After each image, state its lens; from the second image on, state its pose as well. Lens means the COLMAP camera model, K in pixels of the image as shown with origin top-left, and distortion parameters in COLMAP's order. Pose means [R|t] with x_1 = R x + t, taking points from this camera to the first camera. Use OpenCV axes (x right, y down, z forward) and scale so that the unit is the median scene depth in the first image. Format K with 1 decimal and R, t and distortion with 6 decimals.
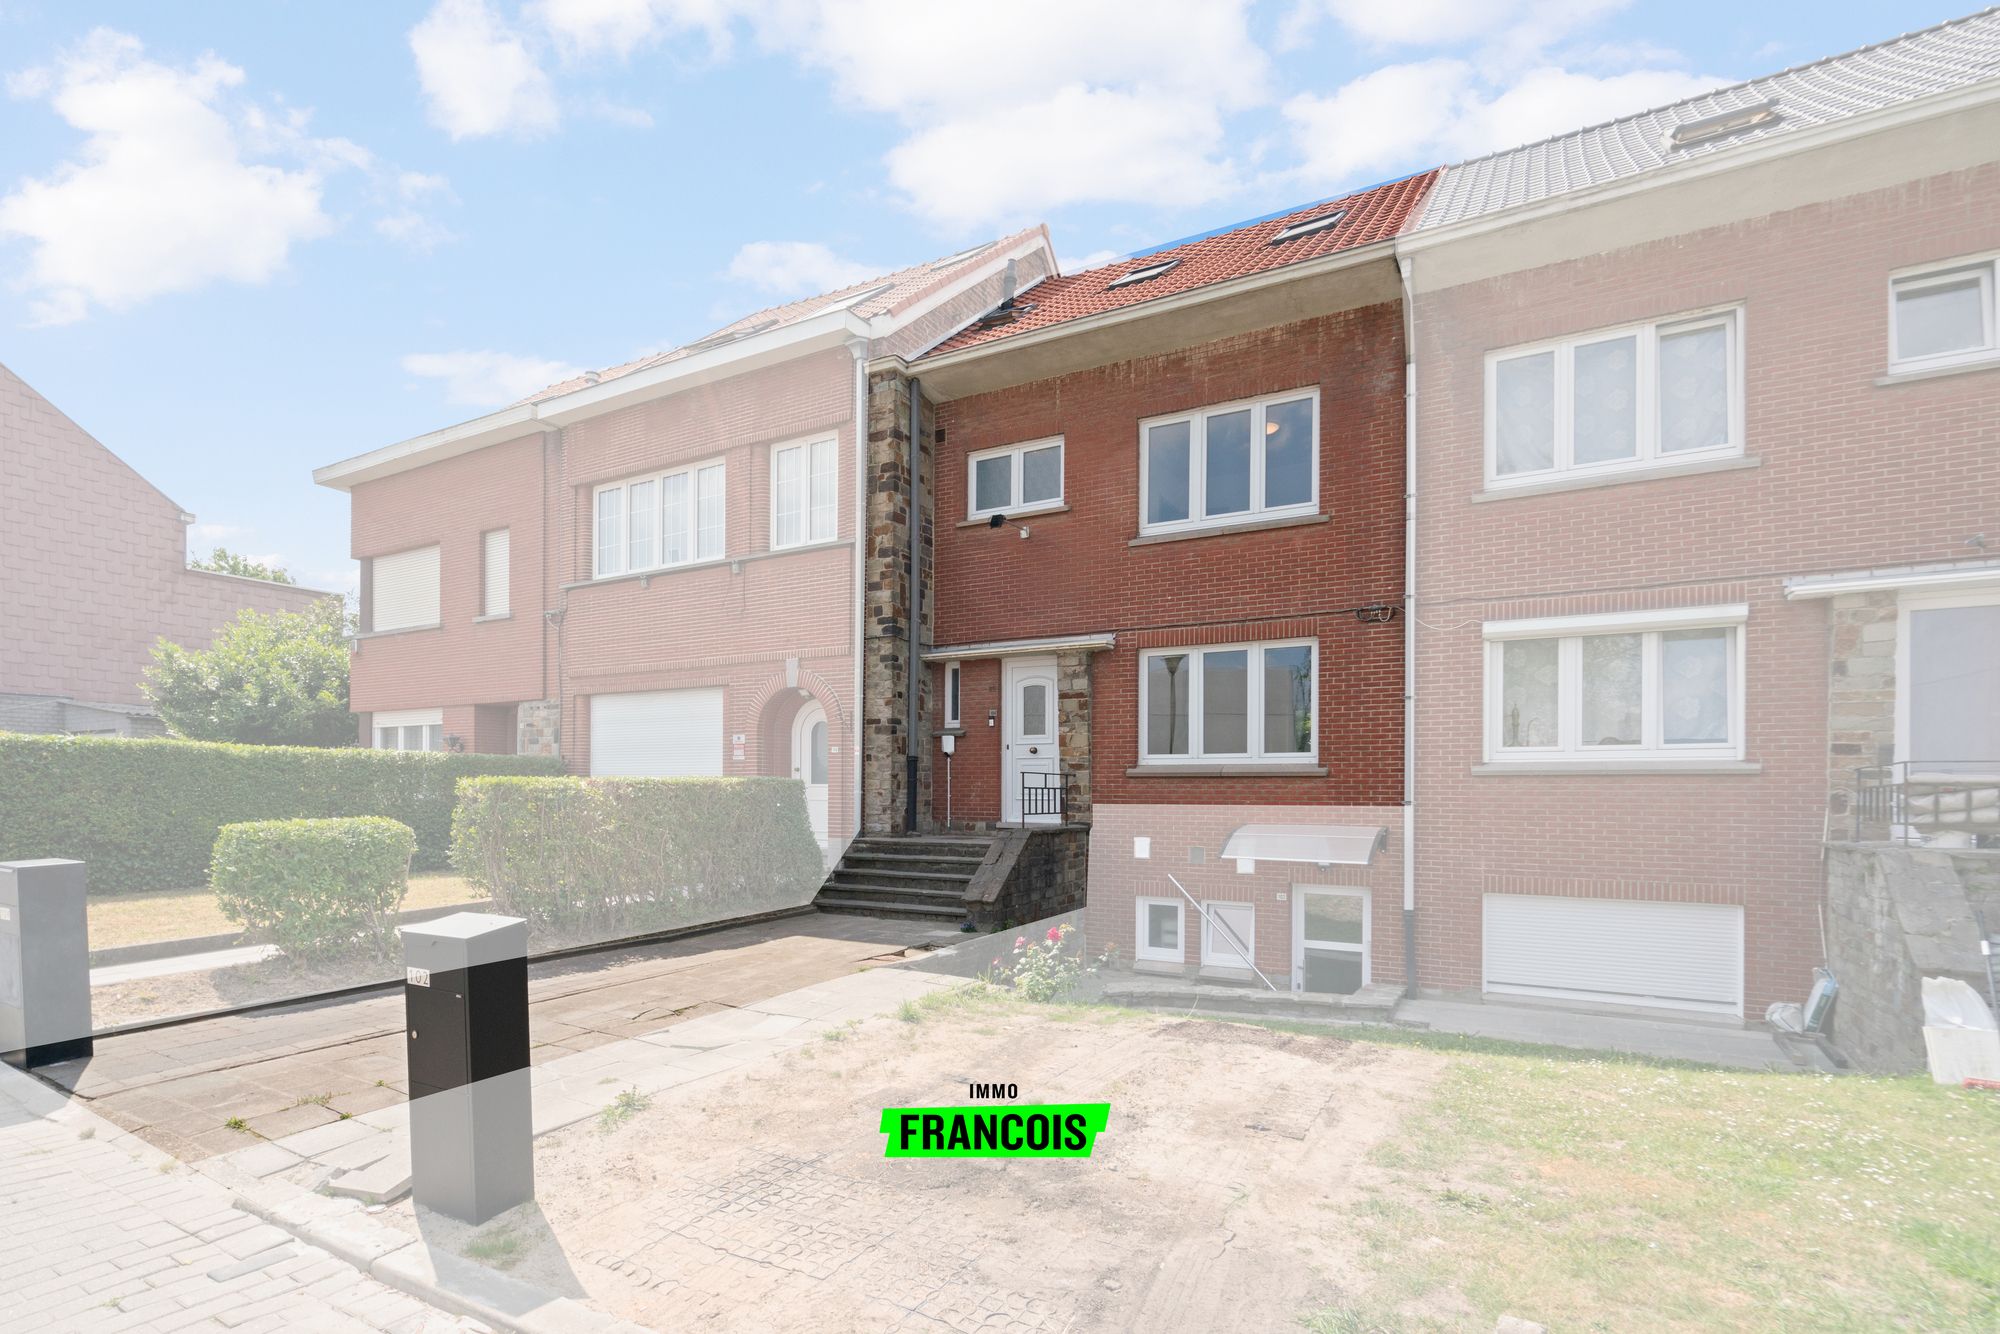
lens RADIAL K [[934.0, 0, 957.3], [0, 934.0, 784.9], [0, 0, 1]] dist [-0.006504, 0.004445]
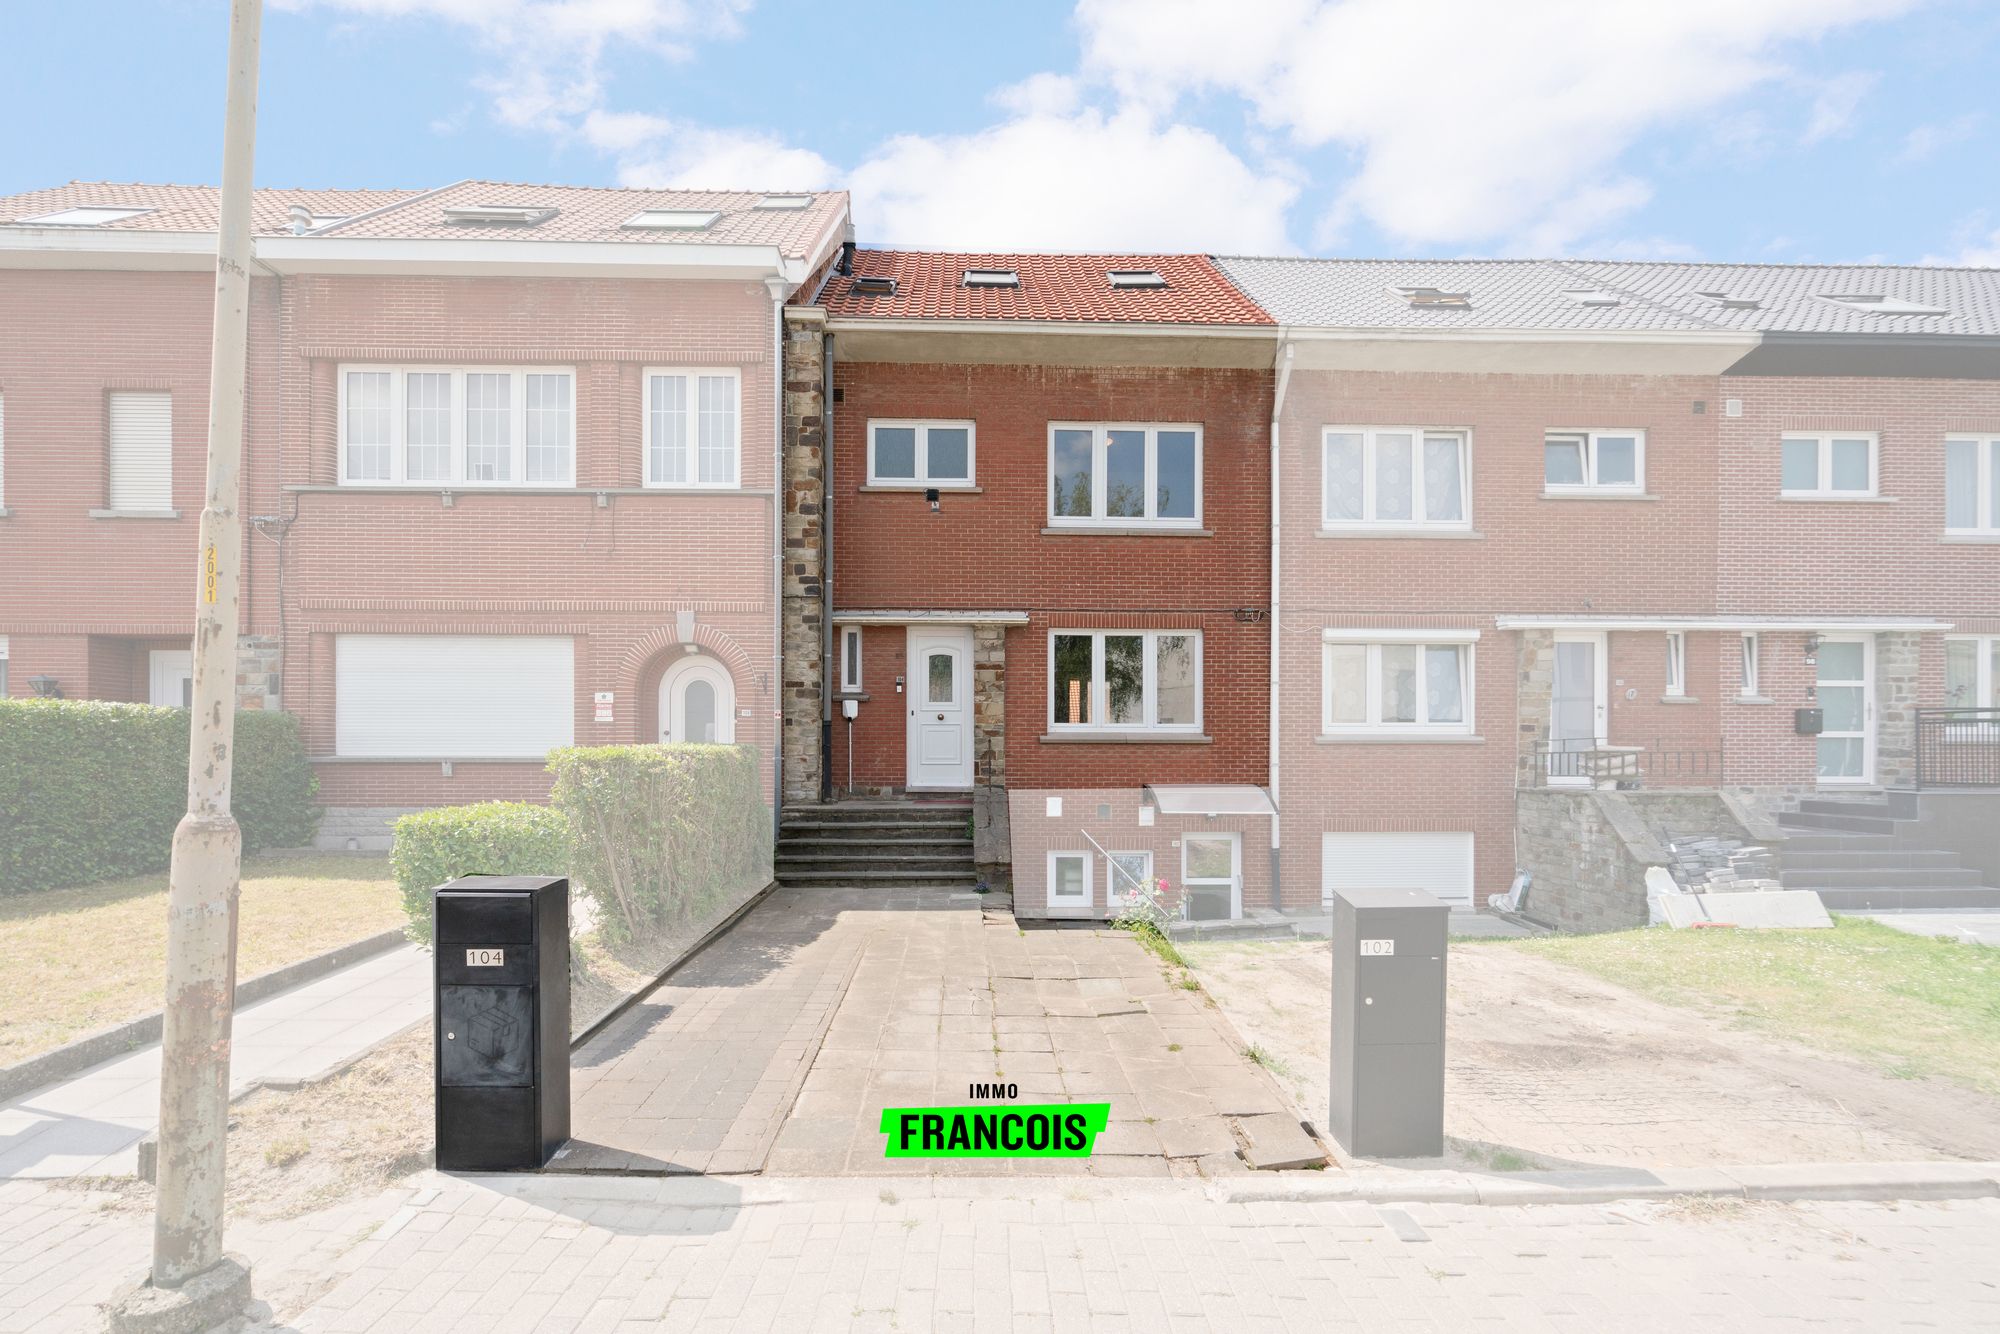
lens RADIAL K [[934.0, 0, 993.3], [0, 934.0, 742.9], [0, 0, 1]] dist [-0.006504, 0.004445]
pose [[0.860011, 0.000130, 0.510275, -0.442241], [-0.001345, 0.999997, 0.002013, -0.011258], [-0.510273, -0.002418, 0.860009, 0.080889]]
